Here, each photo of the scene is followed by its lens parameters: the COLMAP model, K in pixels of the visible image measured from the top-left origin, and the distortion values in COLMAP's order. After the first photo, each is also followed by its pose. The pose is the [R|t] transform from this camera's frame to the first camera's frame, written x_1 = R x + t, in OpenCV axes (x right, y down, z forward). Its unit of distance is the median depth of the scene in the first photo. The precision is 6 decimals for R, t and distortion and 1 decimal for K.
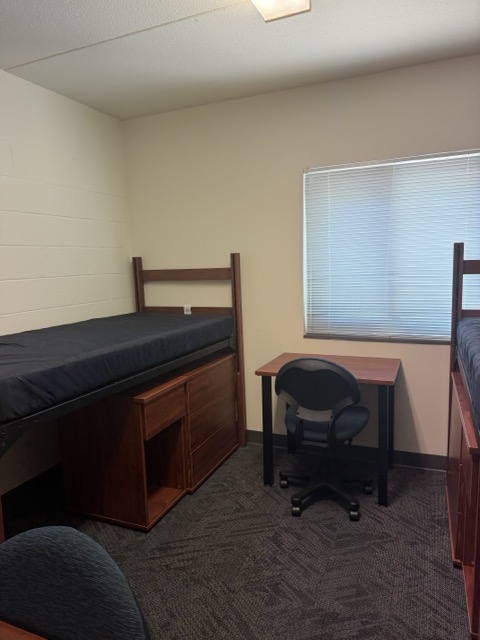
lens RADIAL K [[447.1, 0, 235.7], [0, 447.1, 322.5], [0, 0, 1]] dist [0.053660, -0.069944]
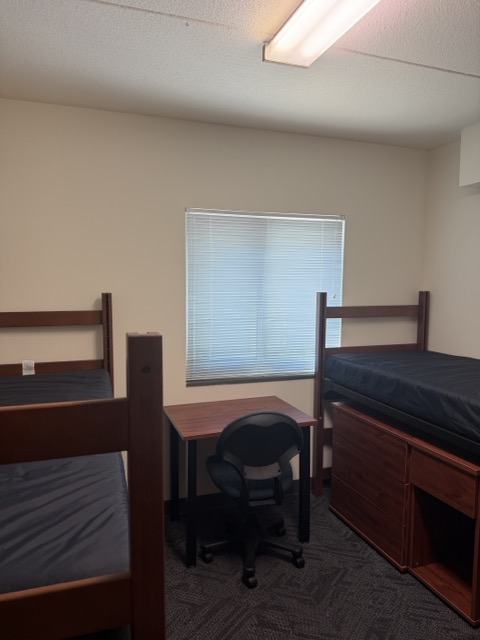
lens RADIAL K [[447.1, 0, 233.9], [0, 447.1, 319.0], [0, 0, 1]] dist [0.053660, -0.069944]
pose [[0.734722, -0.023016, 0.677977, -0.472150], [0.059032, 0.997802, -0.030099, -0.084961], [-0.675795, 0.062137, 0.734466, 0.296458]]
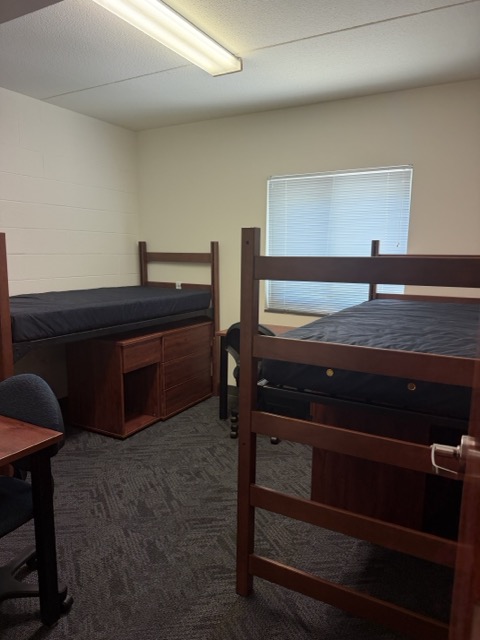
lens RADIAL K [[447.1, 0, 245.8], [0, 447.1, 319.9], [0, 0, 1]] dist [0.053660, -0.069944]
pose [[0.994760, 0.054629, -0.086422, 0.250388], [-0.053076, 0.998387, 0.020167, 0.042969], [0.087385, -0.015475, 0.996054, -0.306886]]
